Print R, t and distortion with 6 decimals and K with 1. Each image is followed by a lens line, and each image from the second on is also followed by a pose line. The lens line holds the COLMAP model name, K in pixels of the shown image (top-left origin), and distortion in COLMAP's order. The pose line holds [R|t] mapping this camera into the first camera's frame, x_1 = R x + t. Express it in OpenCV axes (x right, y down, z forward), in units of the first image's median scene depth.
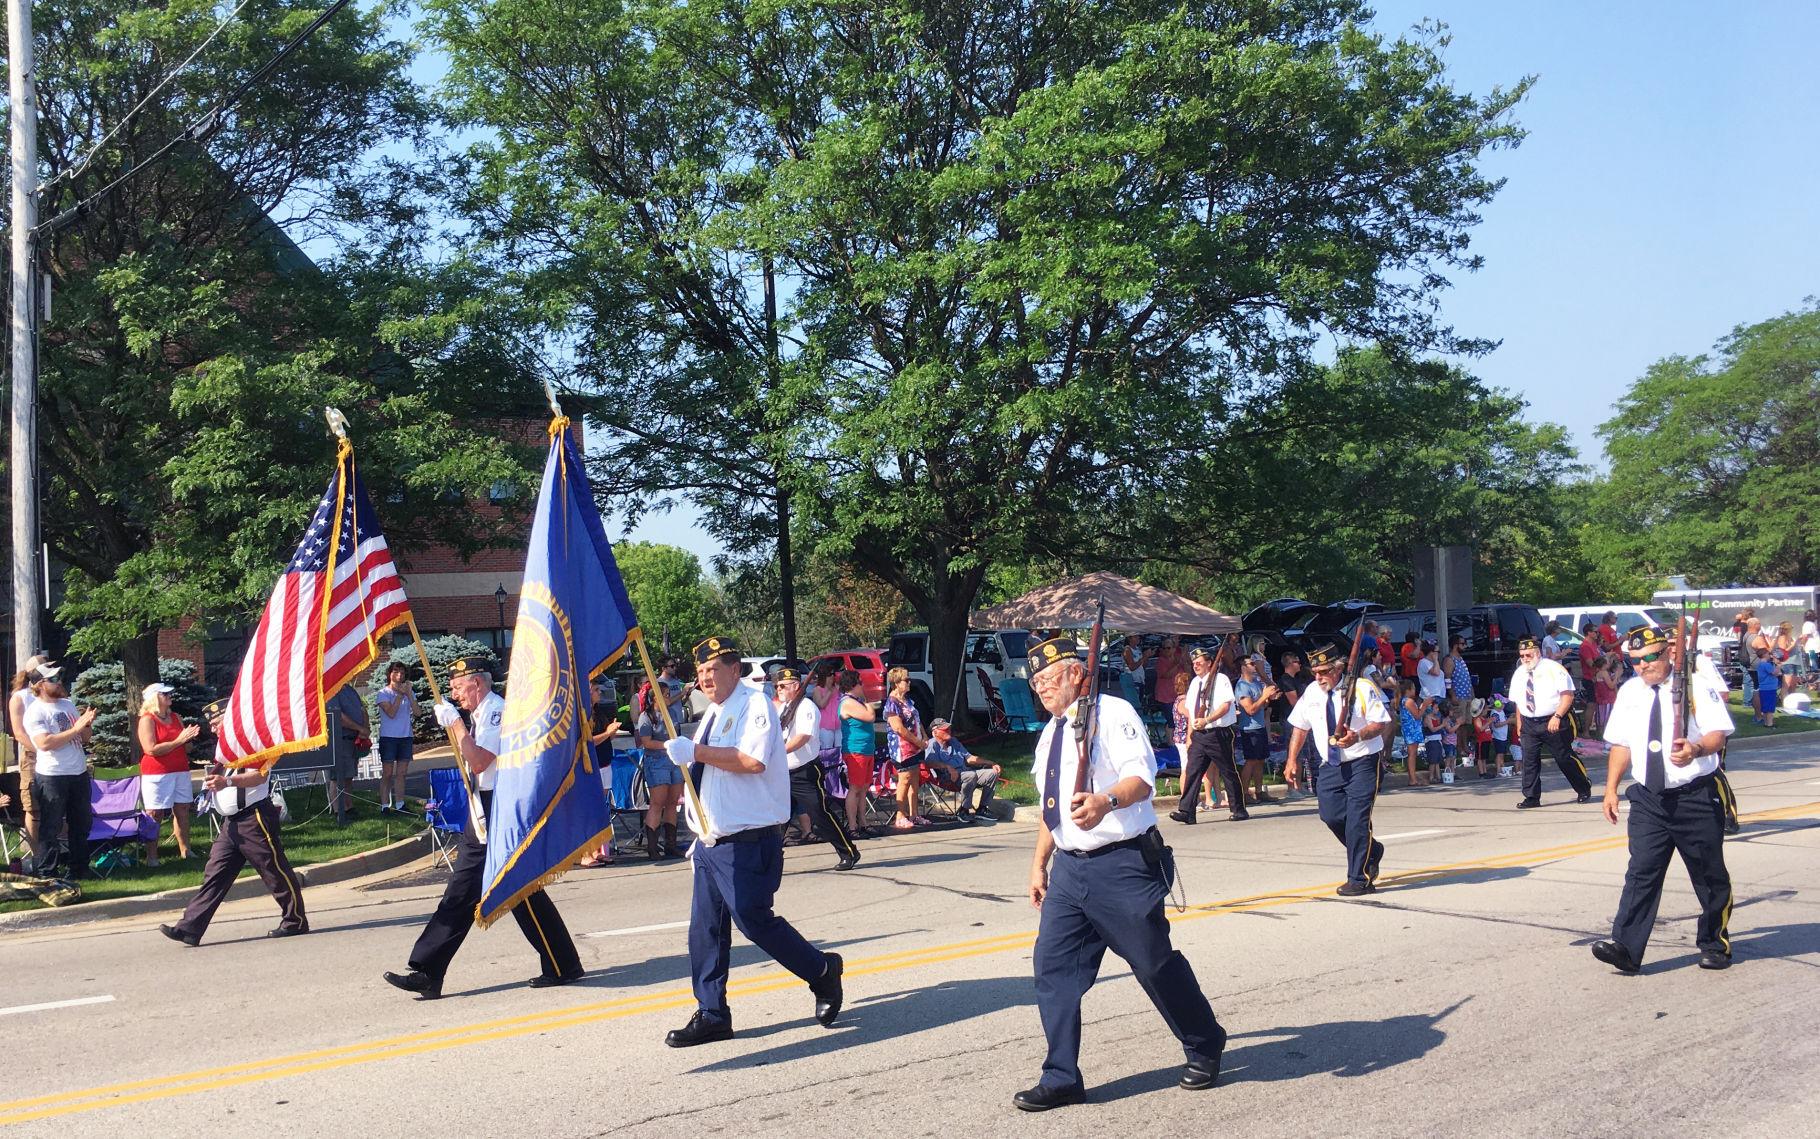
lens RADIAL K [[1698.6, 0, 909.2], [0, 1698.6, 579.7], [0, 0, 1]] dist [0.012899, 0.030290]
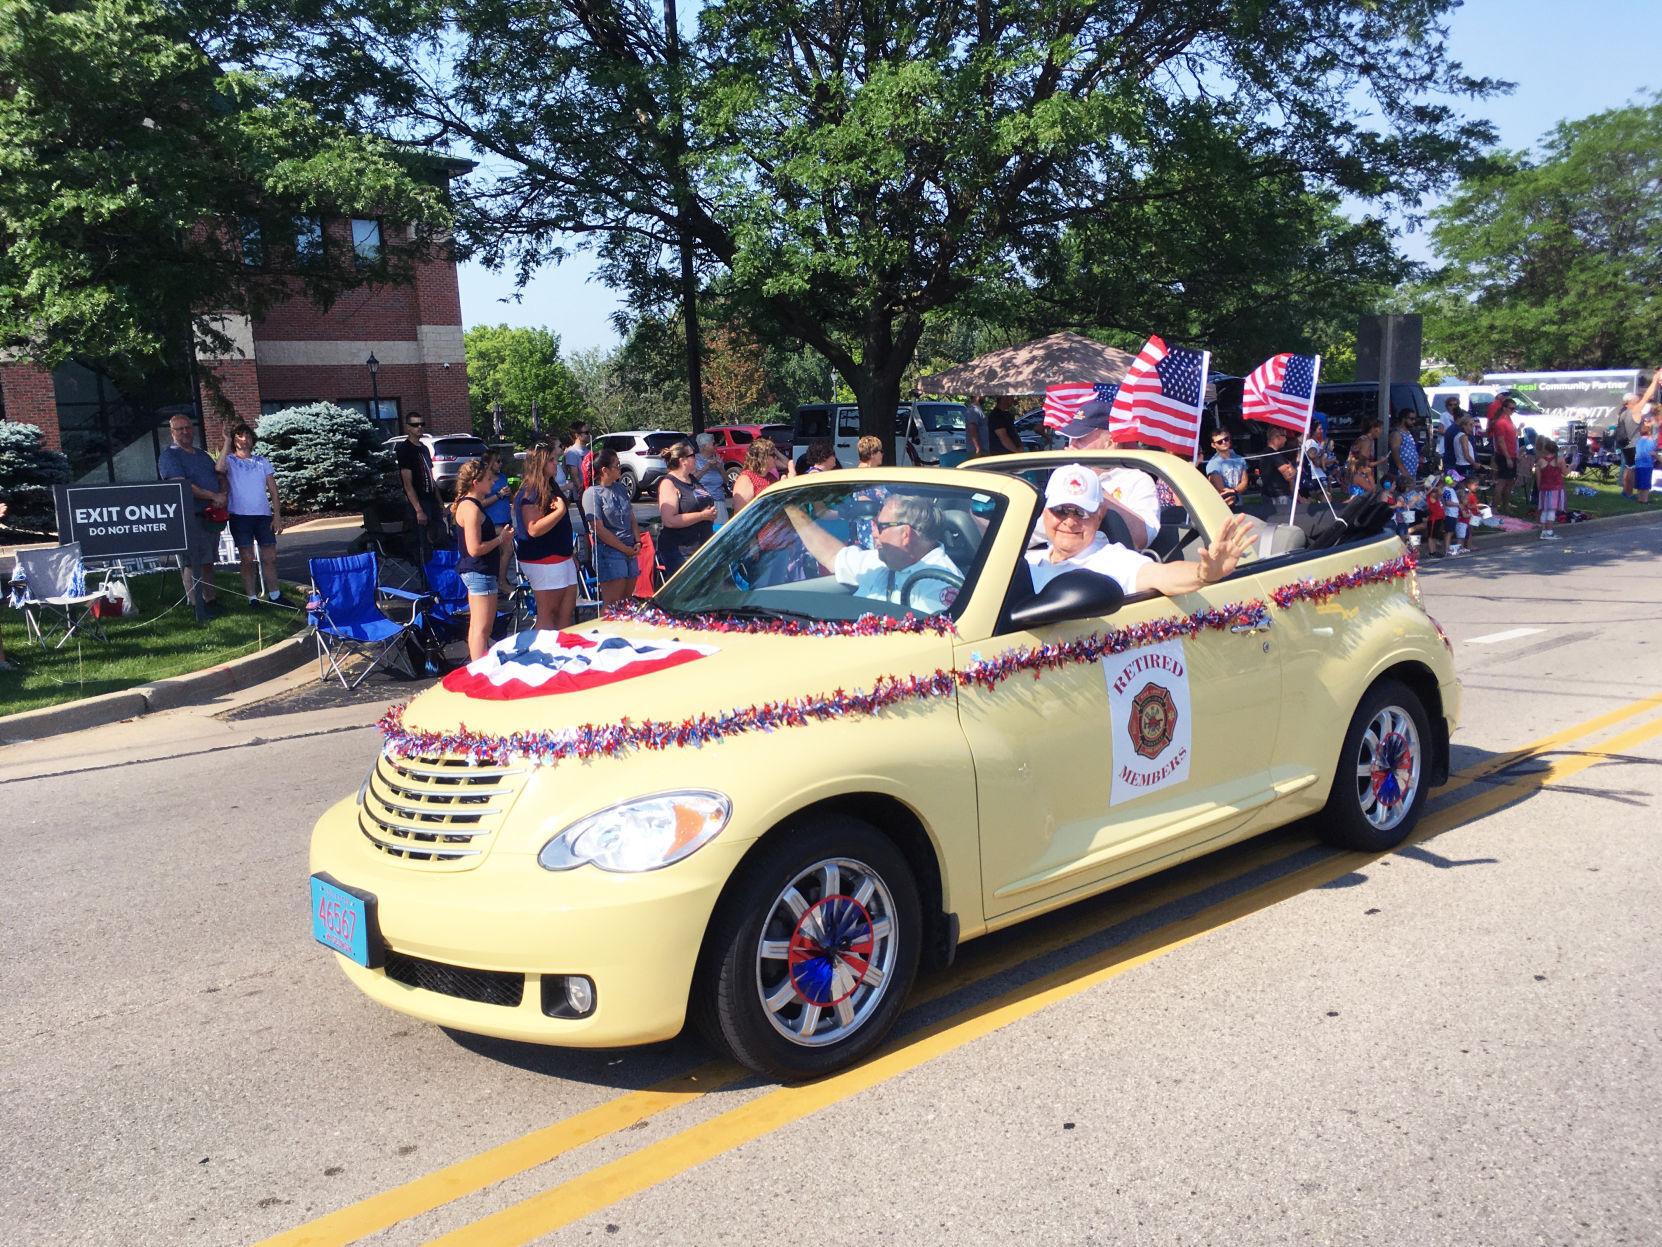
lens RADIAL K [[1465.1, 0, 831.9], [0, 1465.1, 615.5], [0, 0, 1]] dist [0.144543, -0.294918]
pose [[0.997790, -0.000637, 0.066440, -0.052335], [-0.010324, 0.986322, 0.164504, 0.013777], [-0.065636, -0.164826, 0.984136, 0.183793]]
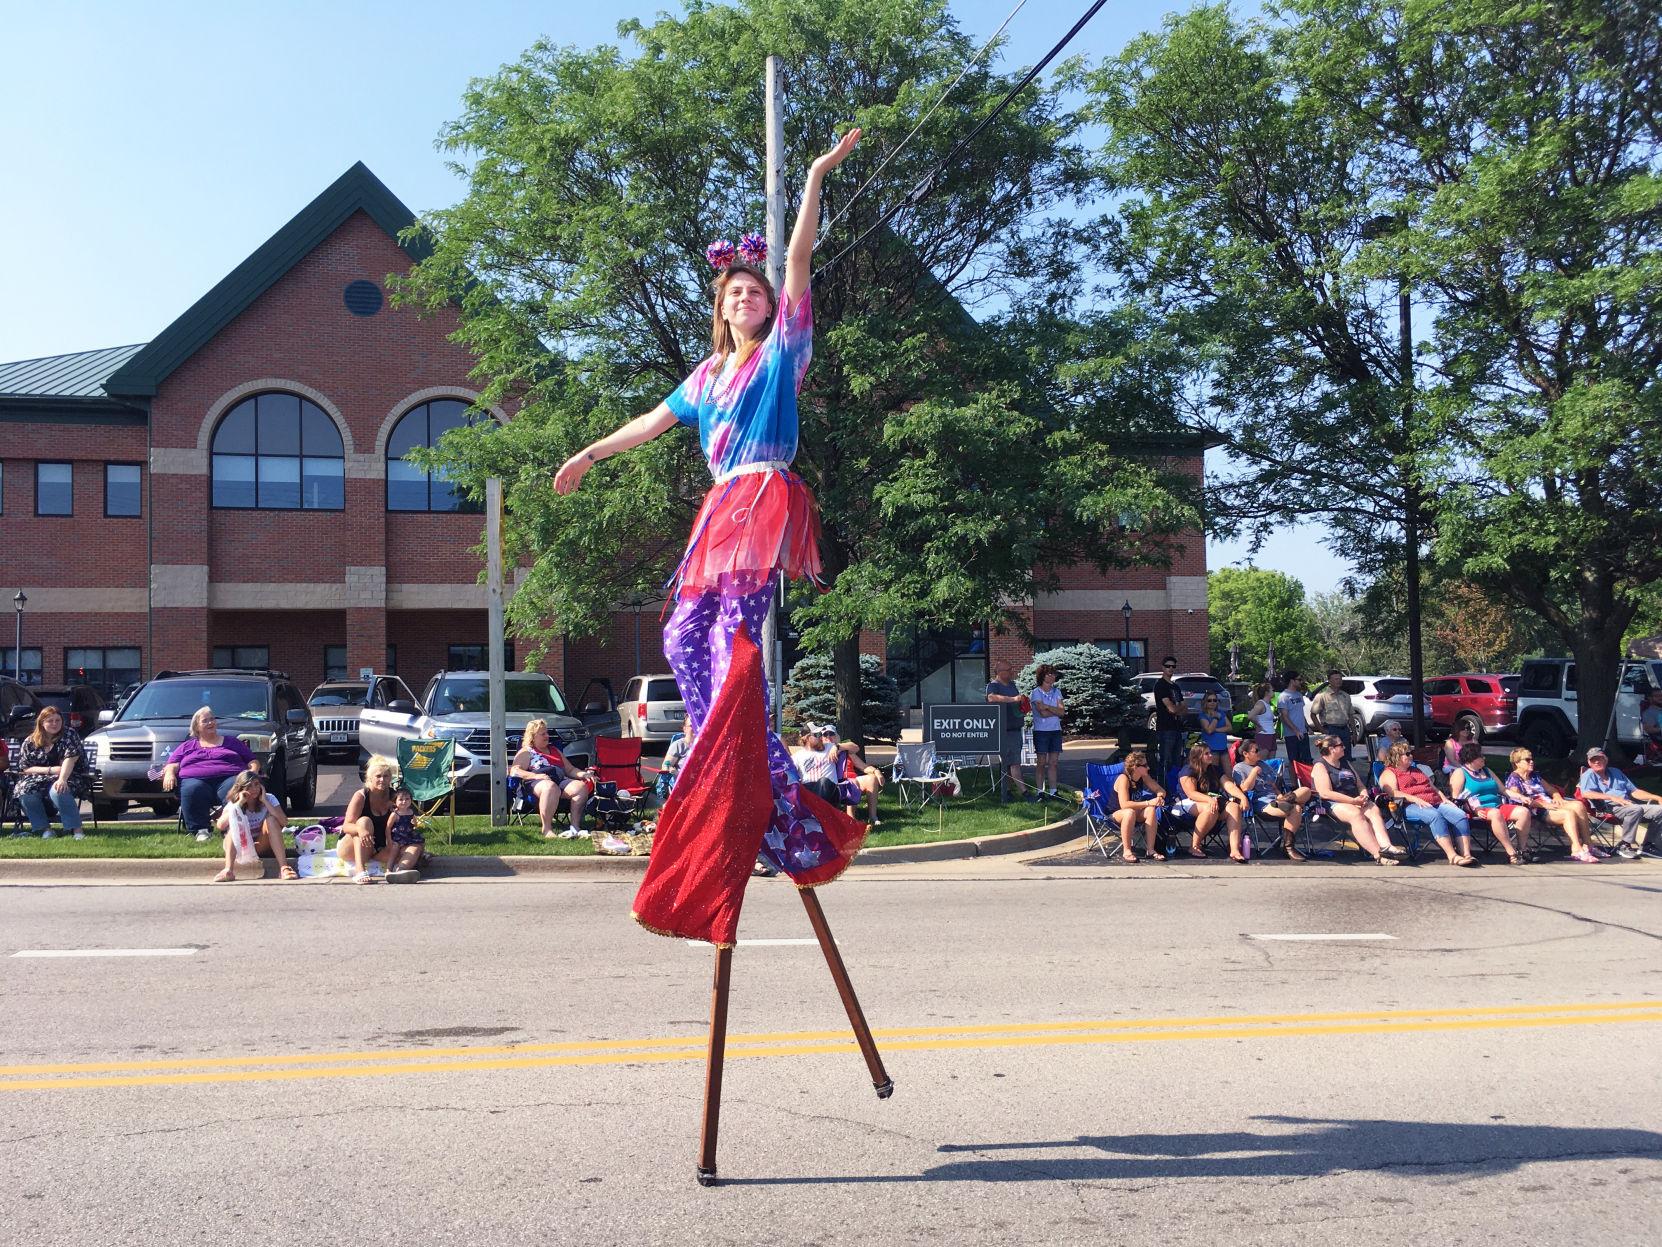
lens RADIAL K [[1471.6, 0, 831.0], [0, 1471.6, 623.5], [0, 0, 1]] dist [0.131067, -0.212710]
pose [[0.911192, 0.033143, -0.410647, -0.023514], [-0.026649, 0.999413, 0.021530, 0.003004], [0.411120, -0.008675, 0.911540, 0.031095]]
